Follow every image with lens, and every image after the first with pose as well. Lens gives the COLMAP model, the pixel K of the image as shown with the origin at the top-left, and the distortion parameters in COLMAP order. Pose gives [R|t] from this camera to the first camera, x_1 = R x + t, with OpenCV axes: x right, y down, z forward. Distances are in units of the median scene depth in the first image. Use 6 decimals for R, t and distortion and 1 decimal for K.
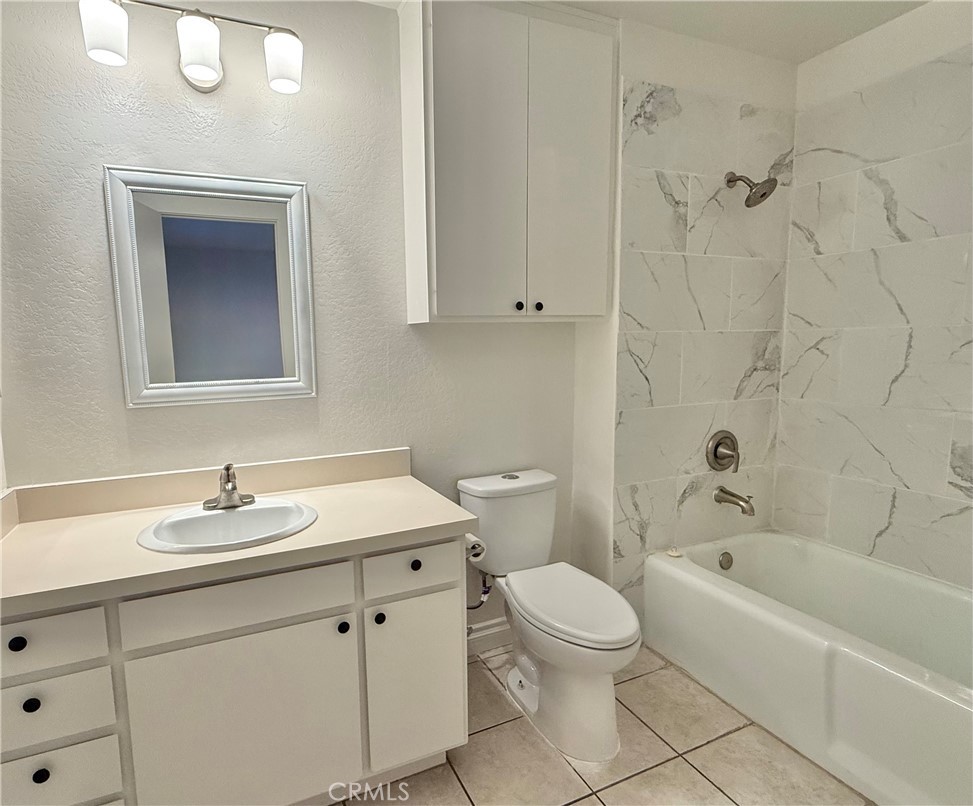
lens RADIAL K [[589.9, 0, 476.7], [0, 589.9, 411.6], [0, 0, 1]] dist [0.011614, 0.001820]
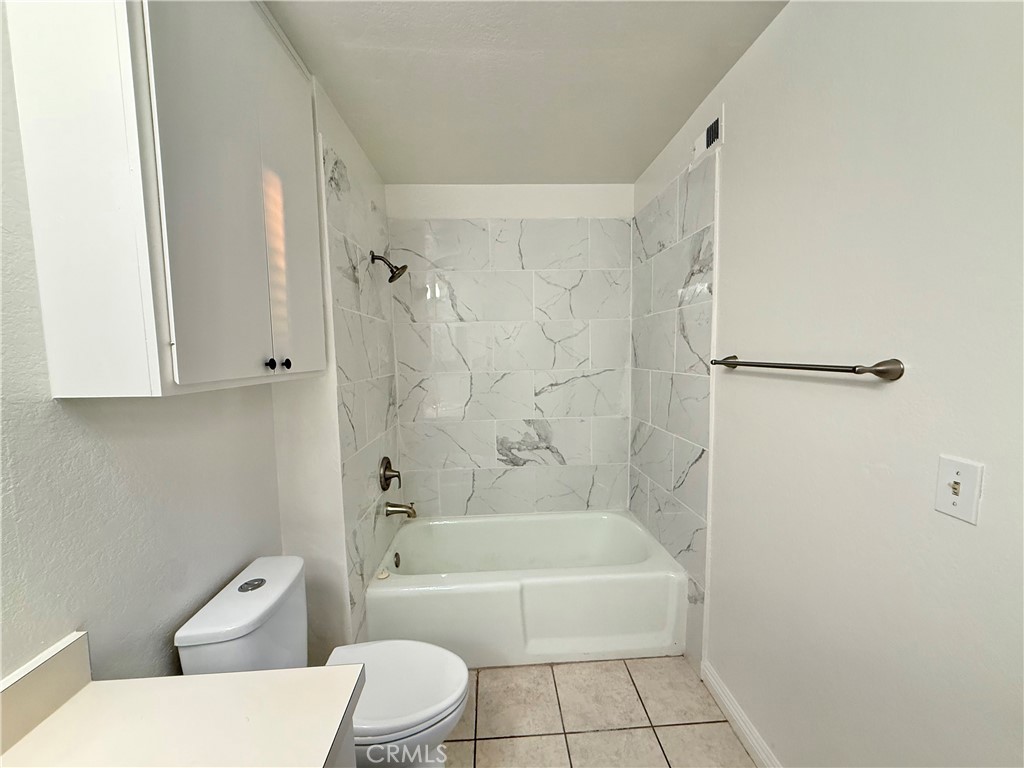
lens RADIAL K [[403.5, 0, 511.2], [0, 403.5, 383.7], [0, 0, 1]] dist [-0.000614, 0.000544]
pose [[0.354659, -0.059079, 0.933127, -0.289697], [0.112158, 0.993484, 0.020272, -0.117889], [-0.928244, 0.097468, 0.358974, 0.475761]]
